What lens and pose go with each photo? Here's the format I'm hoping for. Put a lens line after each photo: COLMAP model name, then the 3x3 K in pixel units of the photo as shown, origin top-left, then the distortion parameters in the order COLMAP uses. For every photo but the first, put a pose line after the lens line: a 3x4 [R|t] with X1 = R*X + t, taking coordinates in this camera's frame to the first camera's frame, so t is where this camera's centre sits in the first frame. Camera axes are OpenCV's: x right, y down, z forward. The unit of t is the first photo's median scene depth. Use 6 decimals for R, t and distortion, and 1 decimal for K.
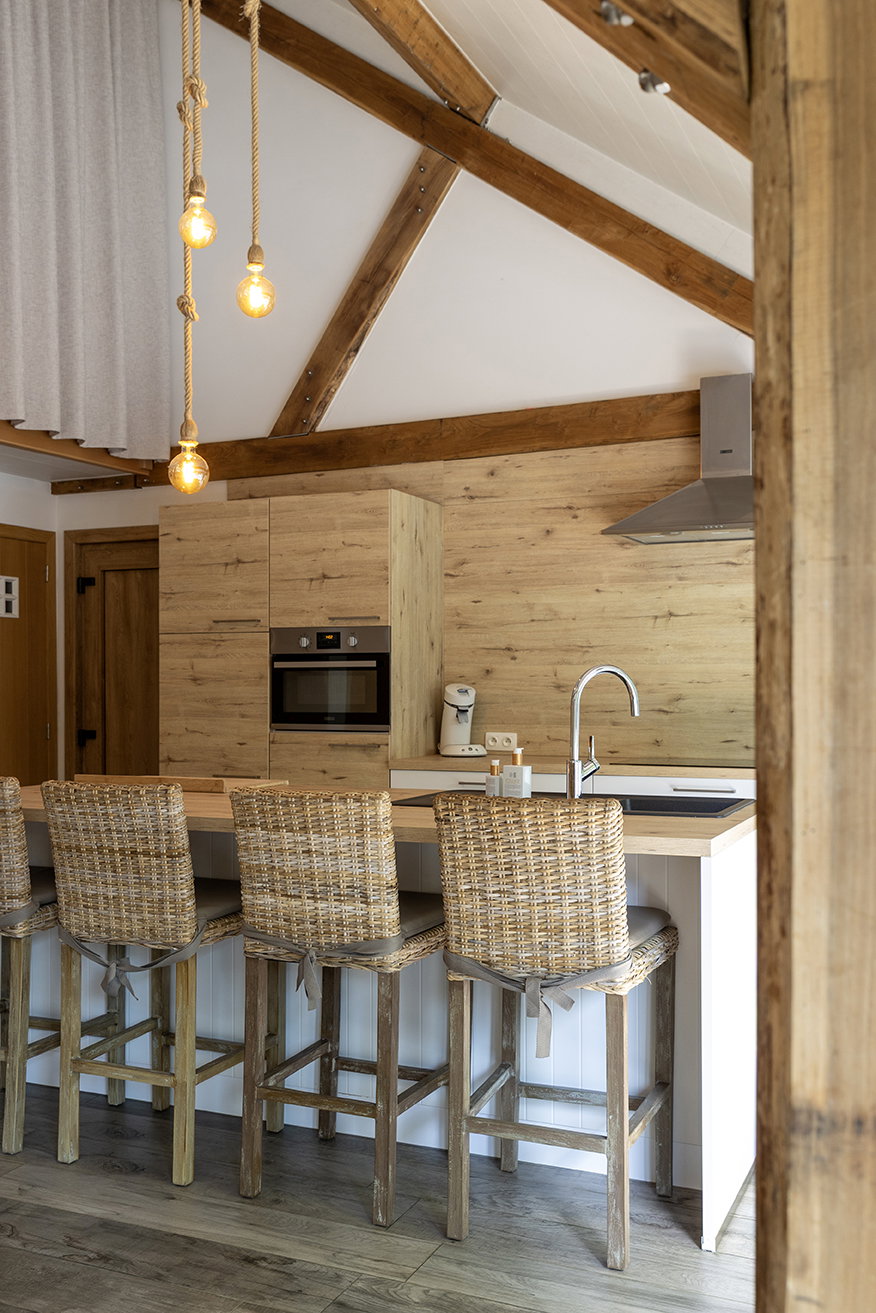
lens RADIAL K [[1237.3, 0, 441.6], [0, 1237.3, 694.8], [0, 0, 1]] dist [0.010376, 0.000000]
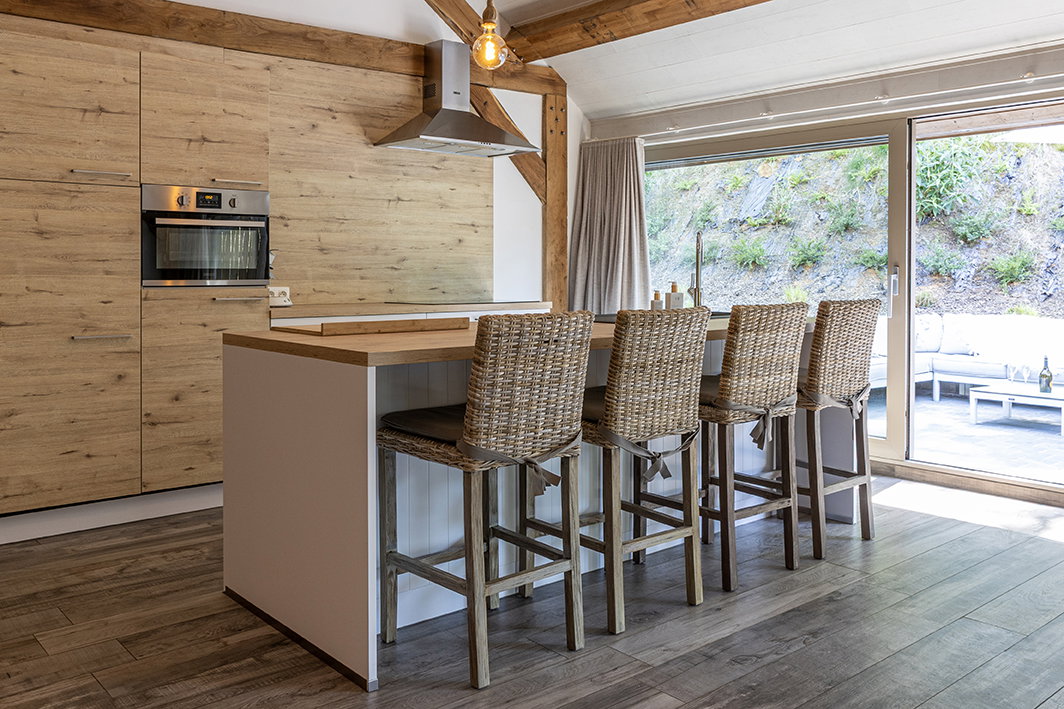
lens RADIAL K [[908.9, 0, 530.7], [0, 908.9, 272.9], [0, 0, 1]] dist [-0.007989, 0.010501]
pose [[0.436371, -0.000486, 0.899767, -0.654939], [0.005373, 0.999983, -0.002066, 0.020559], [-0.899751, 0.005736, 0.436366, 0.406824]]
